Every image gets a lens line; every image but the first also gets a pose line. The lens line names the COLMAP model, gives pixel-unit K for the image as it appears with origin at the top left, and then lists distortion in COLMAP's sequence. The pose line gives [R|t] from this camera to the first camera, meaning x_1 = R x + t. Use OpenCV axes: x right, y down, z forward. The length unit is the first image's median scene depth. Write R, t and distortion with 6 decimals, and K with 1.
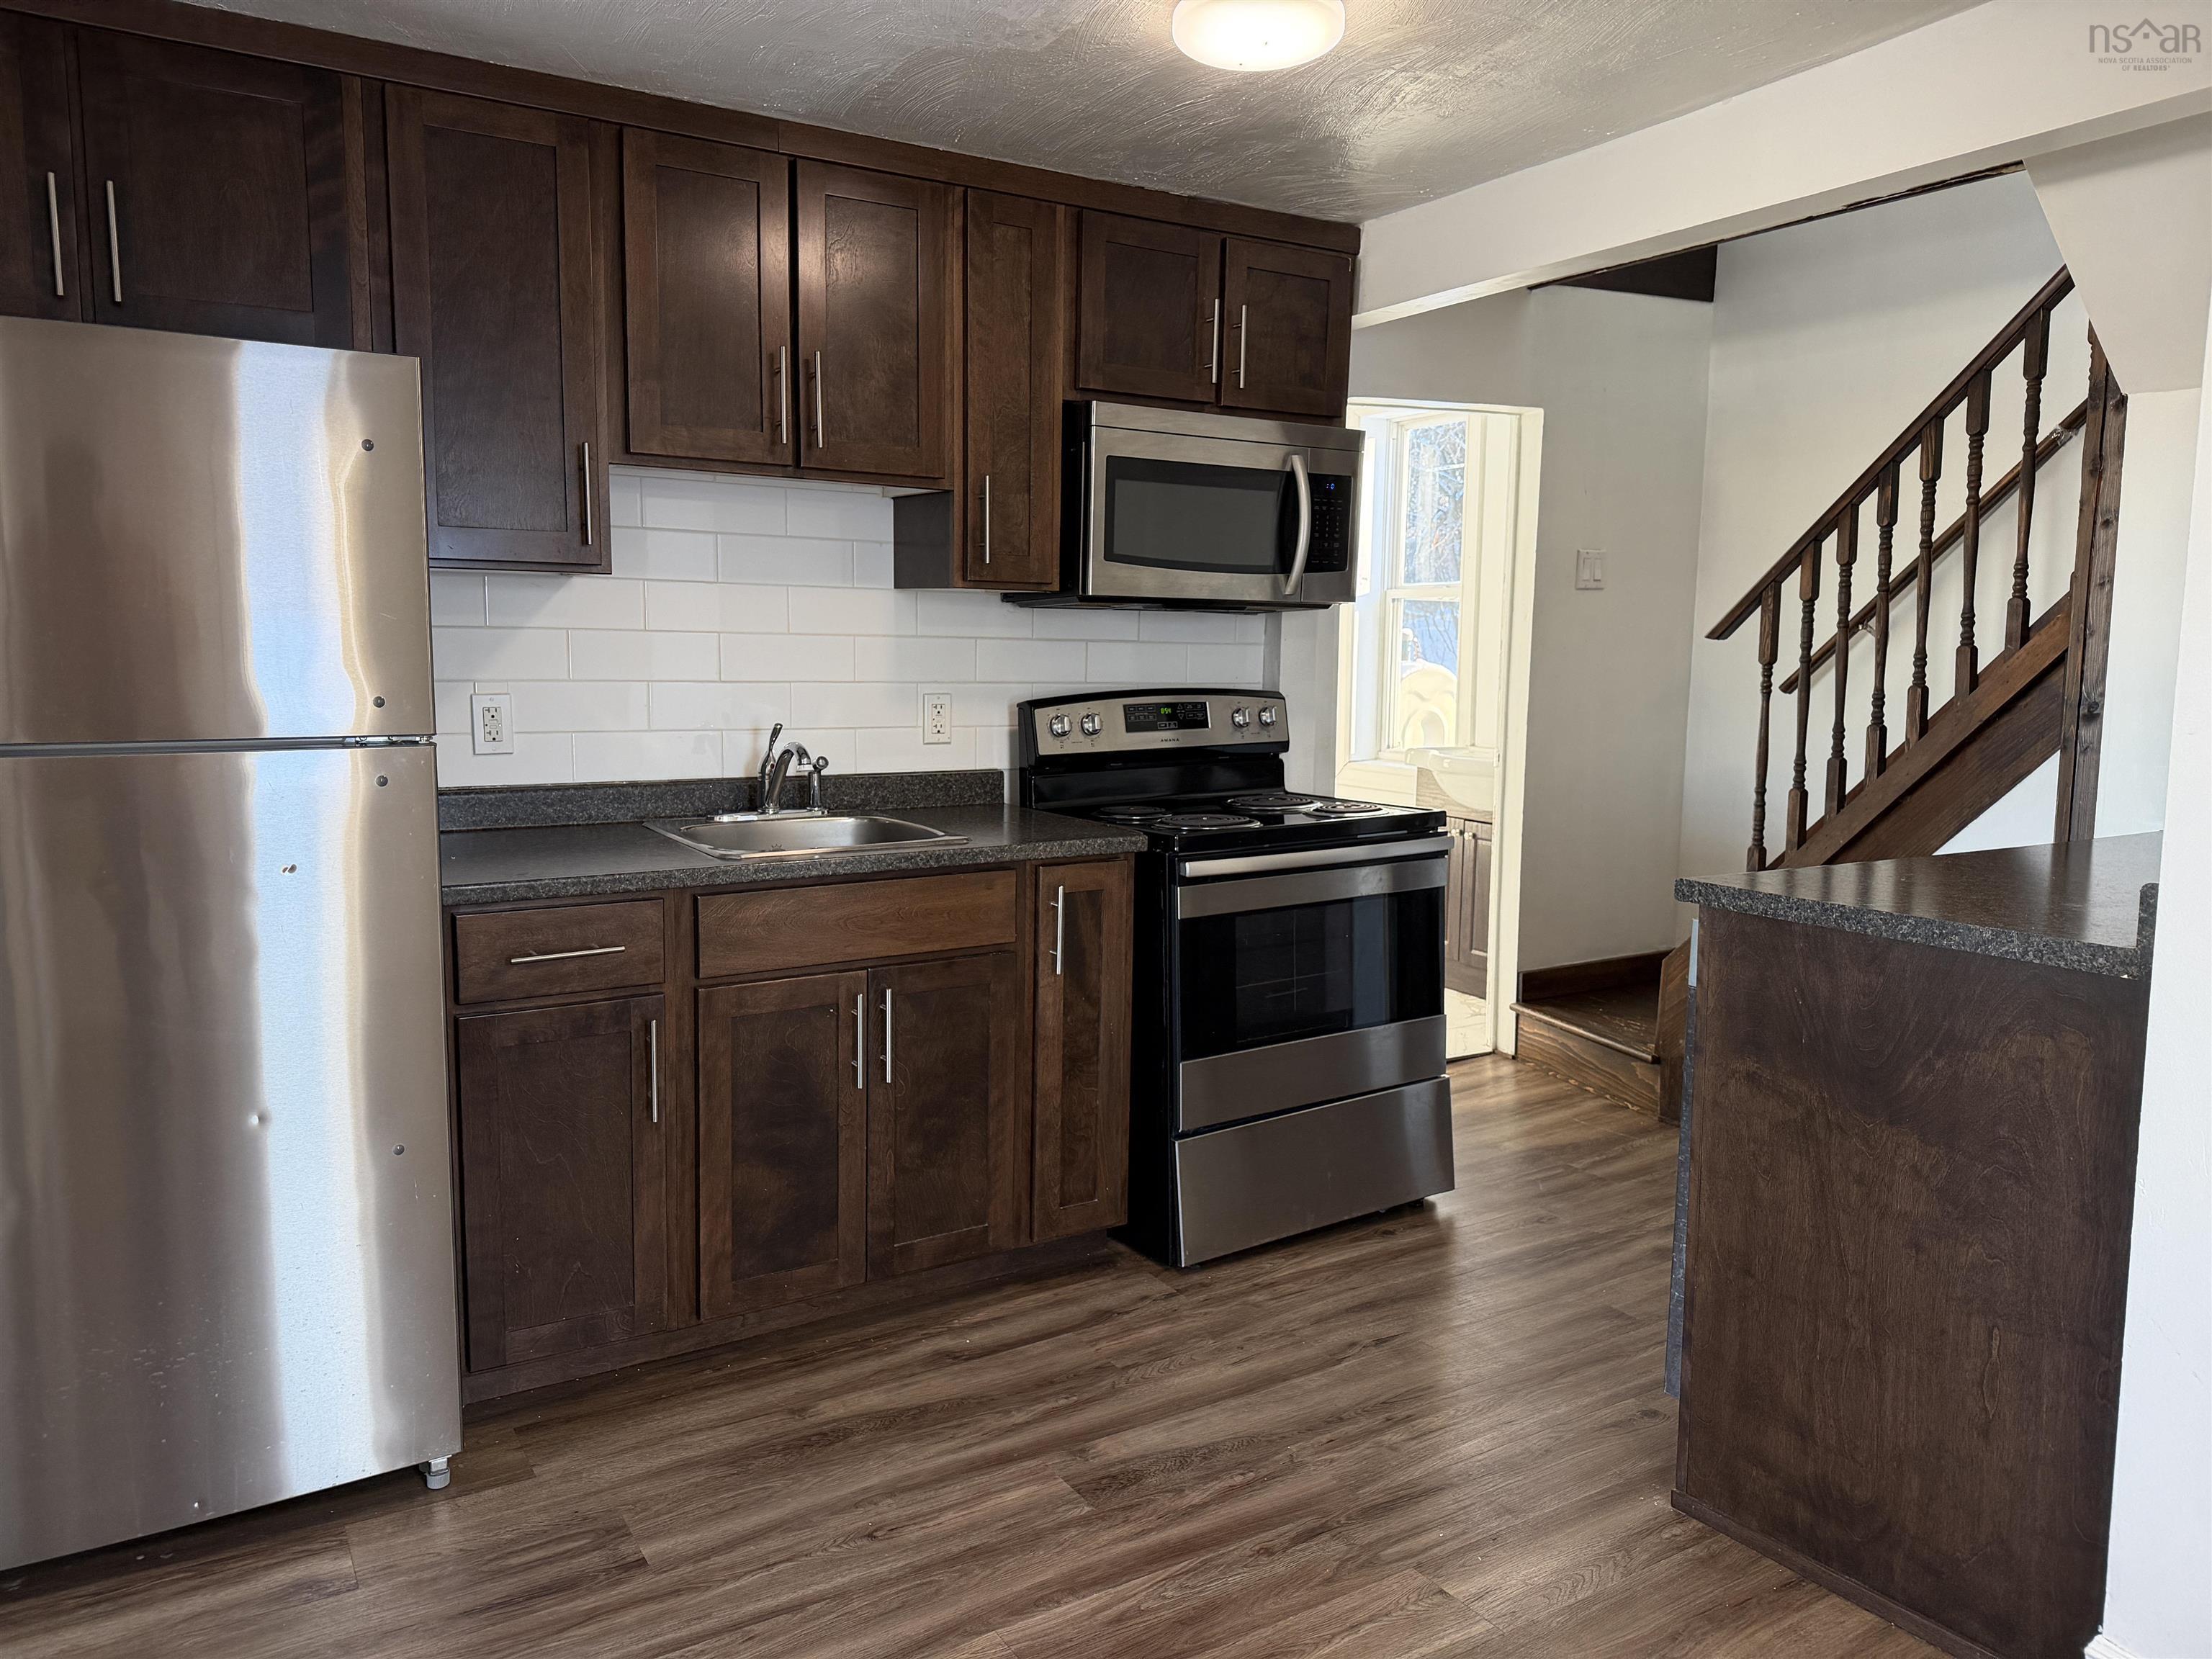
lens RADIAL K [[1539.7, 0, 1106.0], [0, 1539.7, 829.5], [0, 0, 1]] dist [-0.004524, -0.000799]
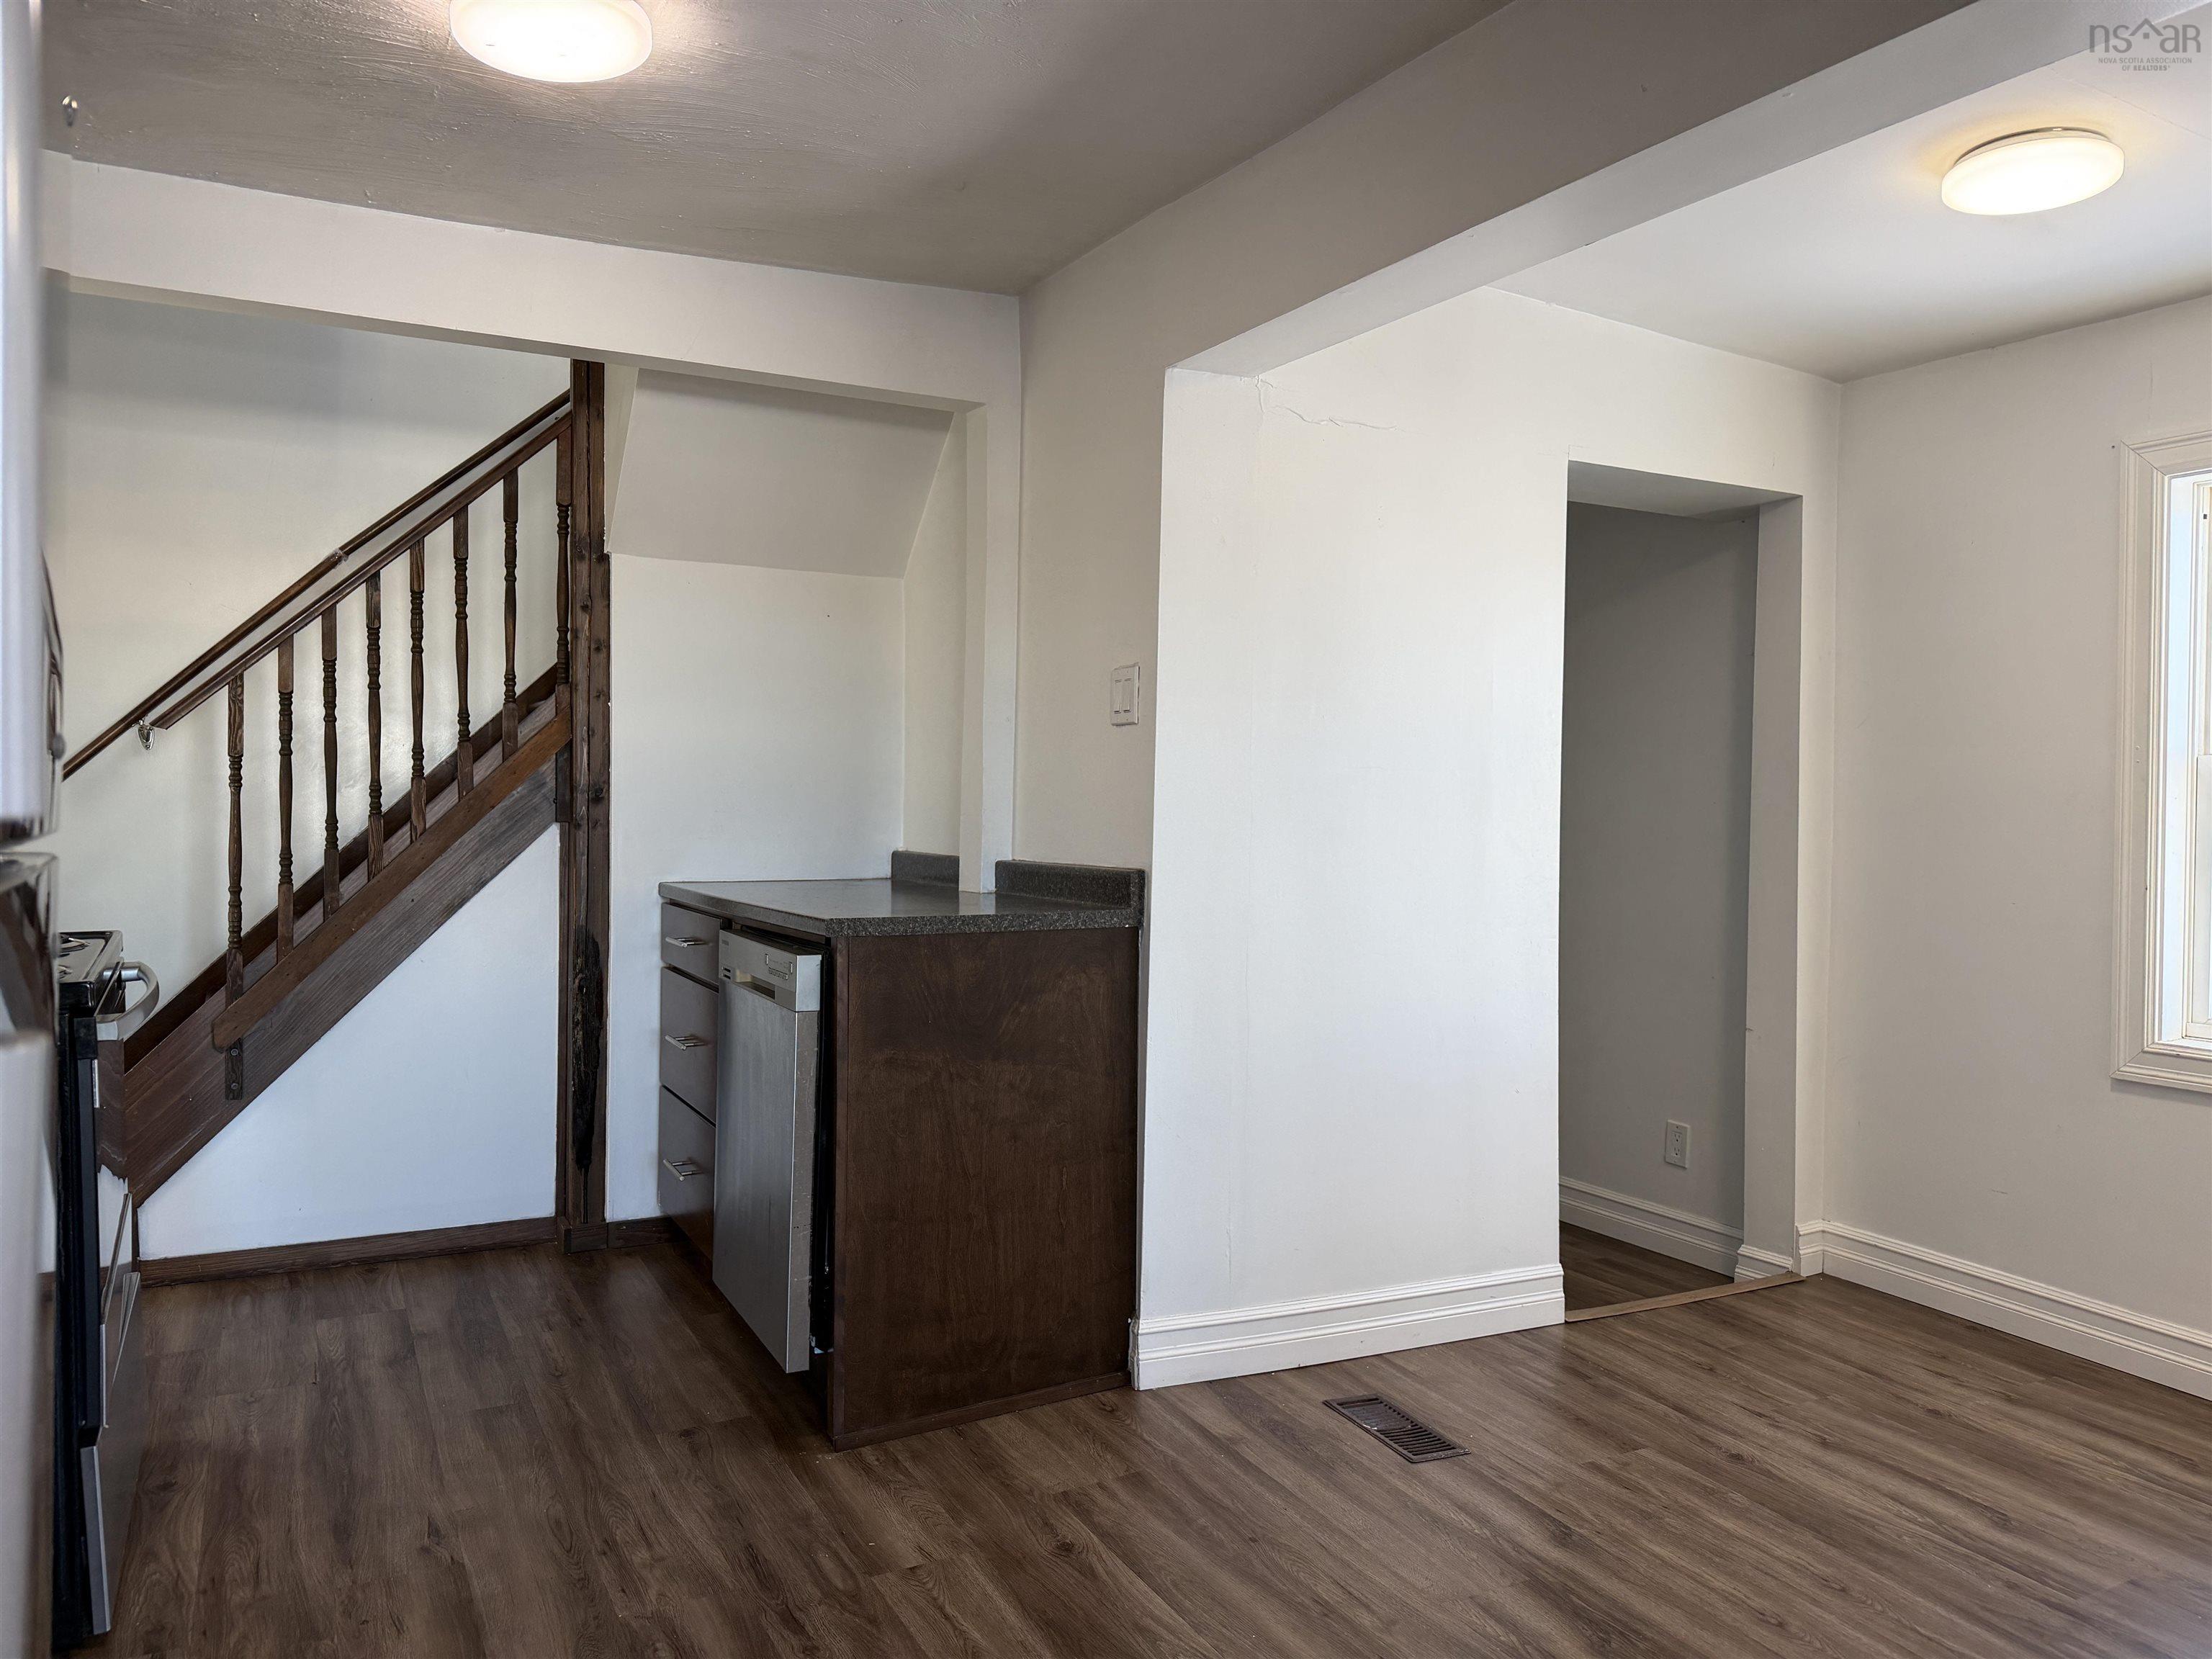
lens RADIAL K [[1573.5, 0, 1097.8], [0, 1573.5, 801.5], [0, 0, 1]] dist [0.108977, -0.147561]
pose [[0.074127, -0.012187, 0.997174, -0.896937], [0.109449, 0.993984, 0.004012, -0.044218], [-0.991225, 0.108842, 0.075015, 0.701421]]
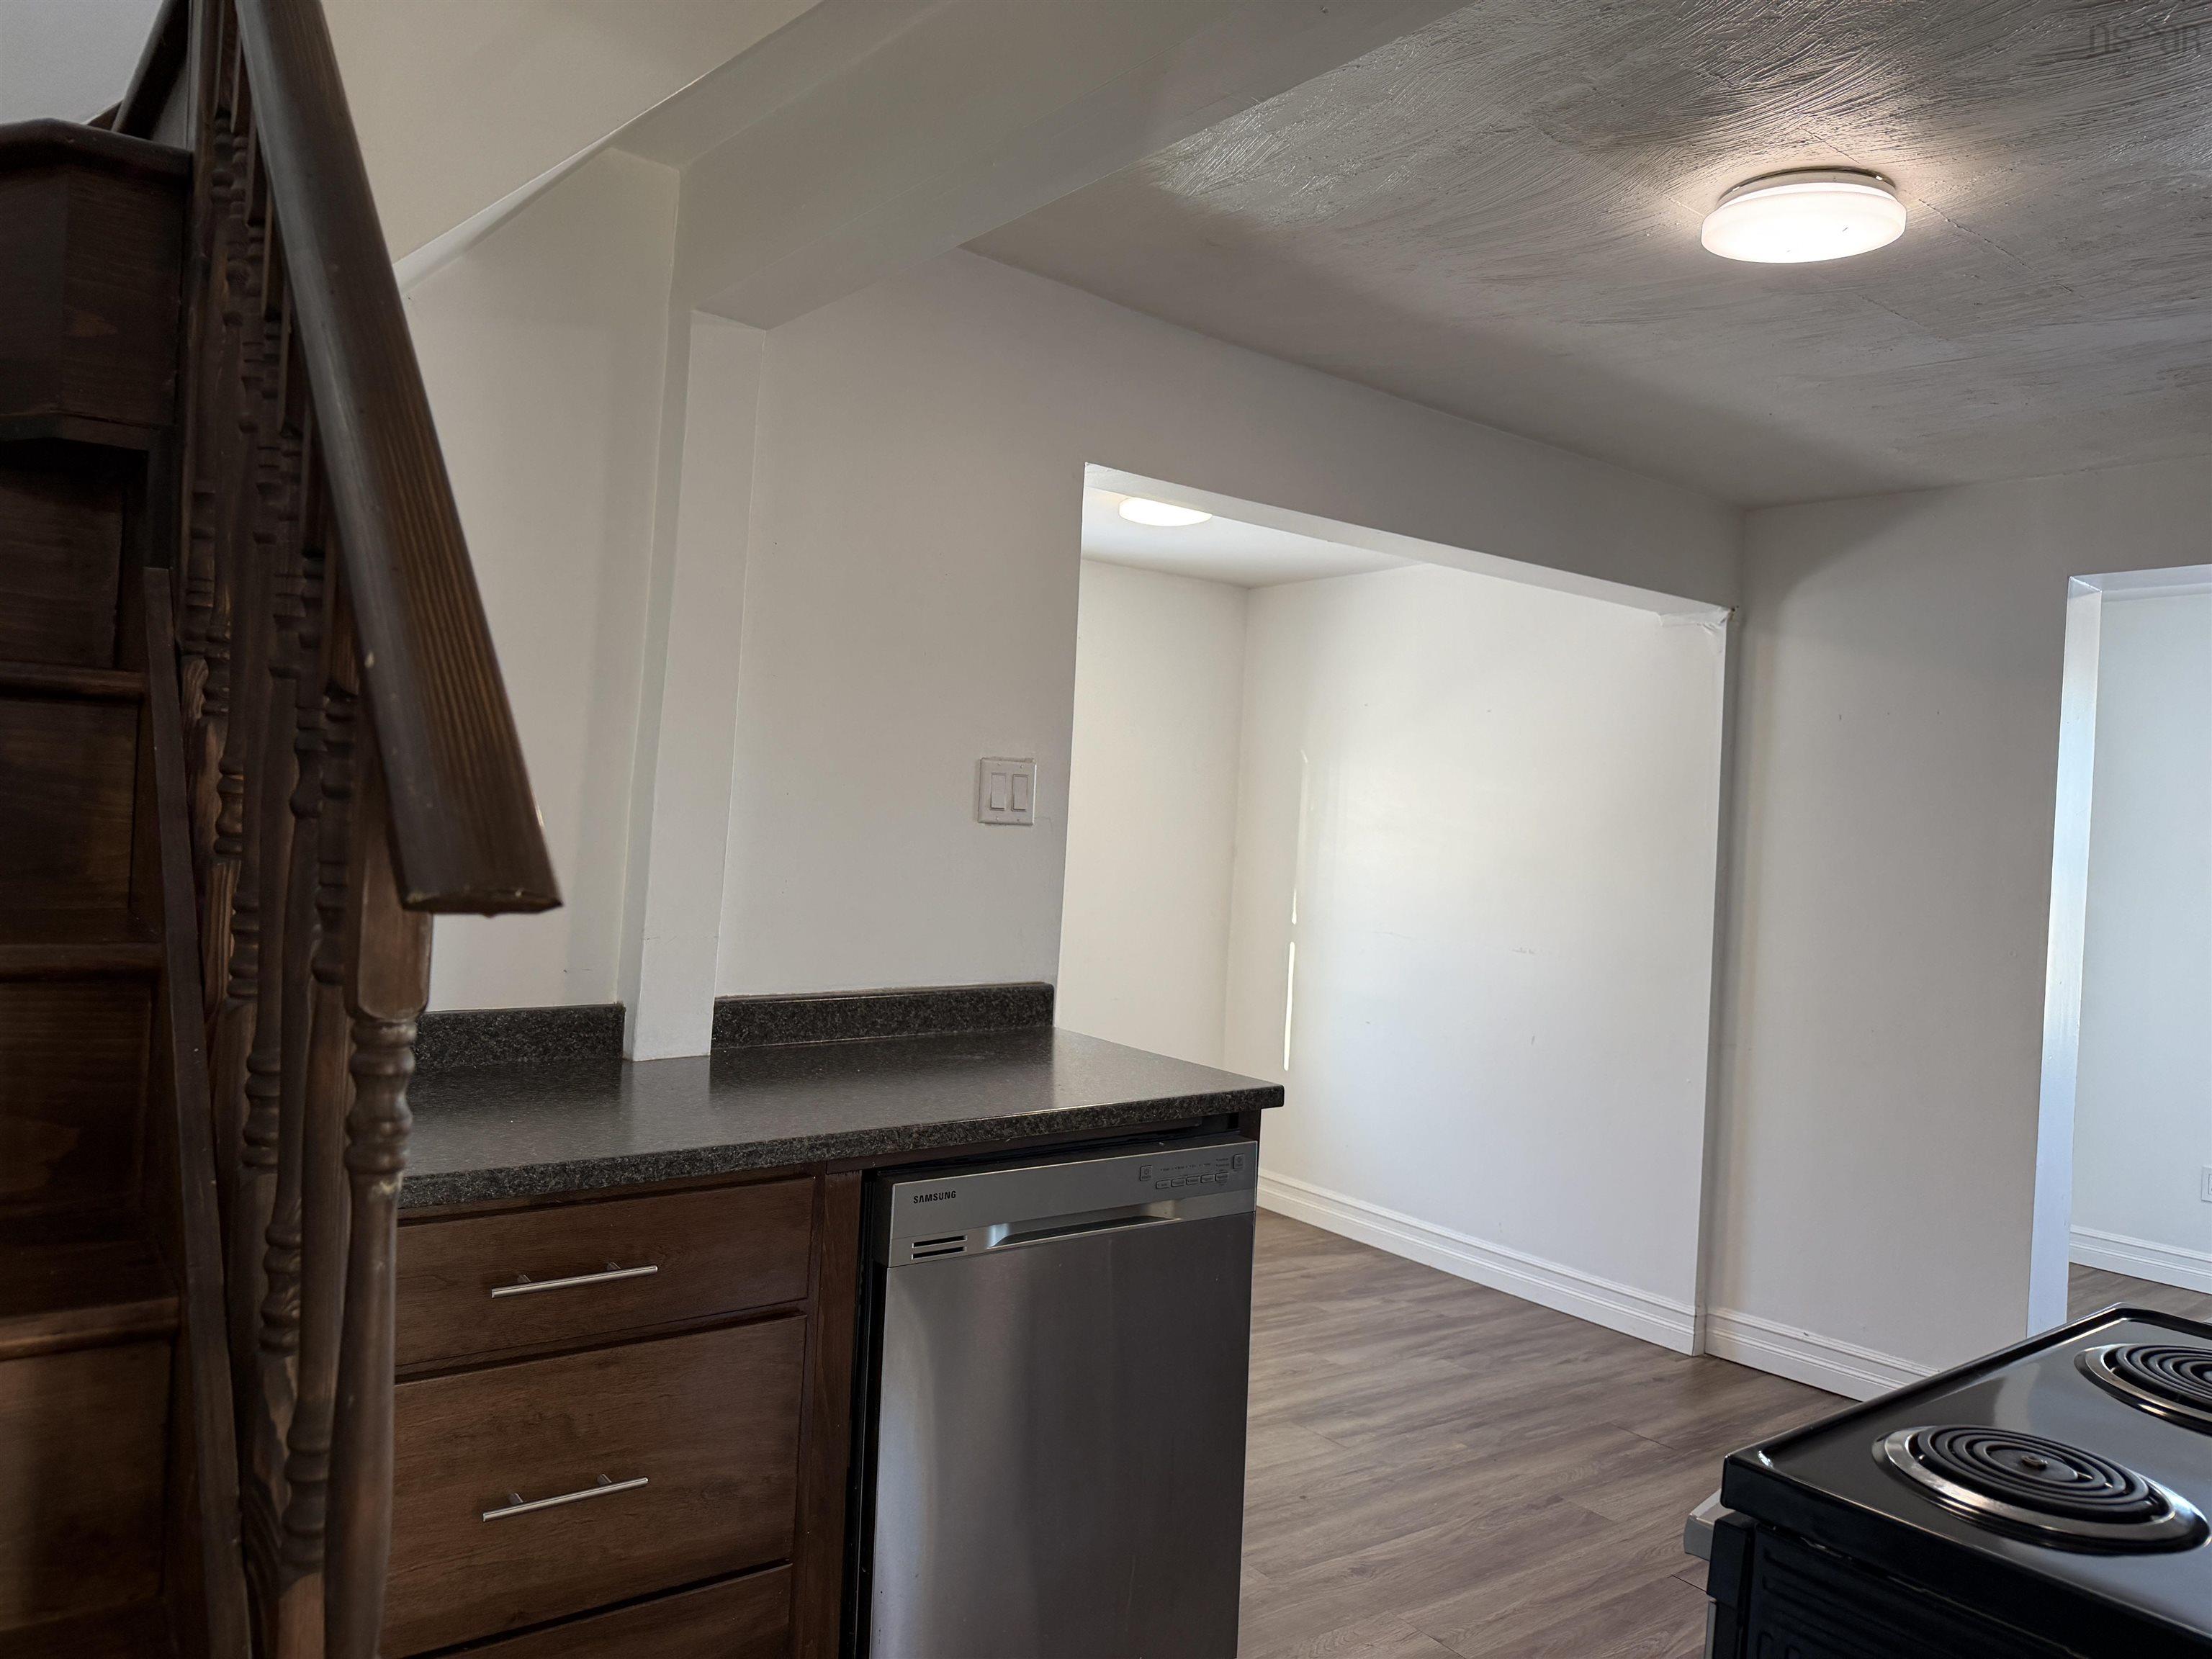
lens RADIAL K [[1561.3, 0, 1106.0], [0, 1561.3, 829.5], [0, 0, 1]] dist [0.170156, -0.343717]
pose [[-0.993407, -0.054327, -0.100951, 0.627041], [-0.066738, 0.990043, 0.123938, -0.271931], [0.093212, 0.129858, -0.987142, 2.084552]]
